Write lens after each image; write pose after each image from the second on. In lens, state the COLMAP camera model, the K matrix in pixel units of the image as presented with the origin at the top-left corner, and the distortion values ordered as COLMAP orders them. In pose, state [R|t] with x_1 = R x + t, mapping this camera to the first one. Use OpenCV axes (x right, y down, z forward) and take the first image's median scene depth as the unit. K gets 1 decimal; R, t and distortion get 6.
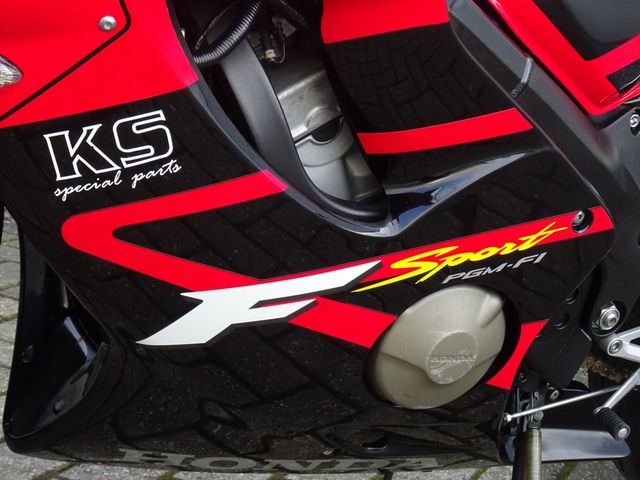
lens RADIAL K [[1425.7, 0, 320.0], [0, 1425.7, 239.8], [0, 0, 1]] dist [0.018658, 0.000000]
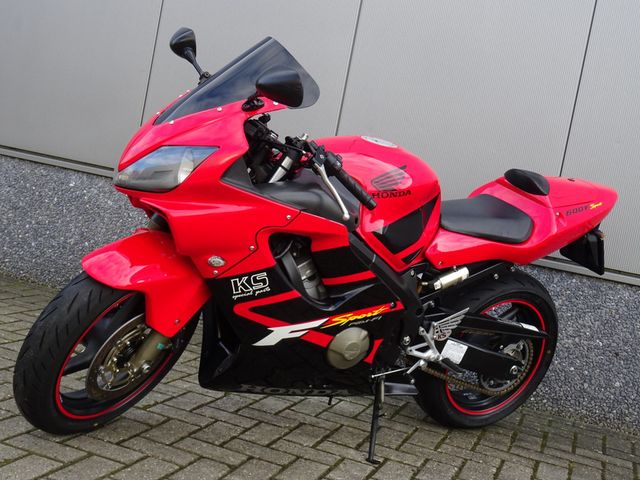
lens RADIAL K [[843.1, 0, 320.2], [0, 843.1, 239.4], [0, 0, 1]] dist [0.042047, 0.000000]
pose [[0.998938, -0.001794, 0.046048, -0.062539], [0.006826, 0.993980, -0.109353, 0.044646], [-0.045575, 0.109551, 0.992936, -0.874763]]
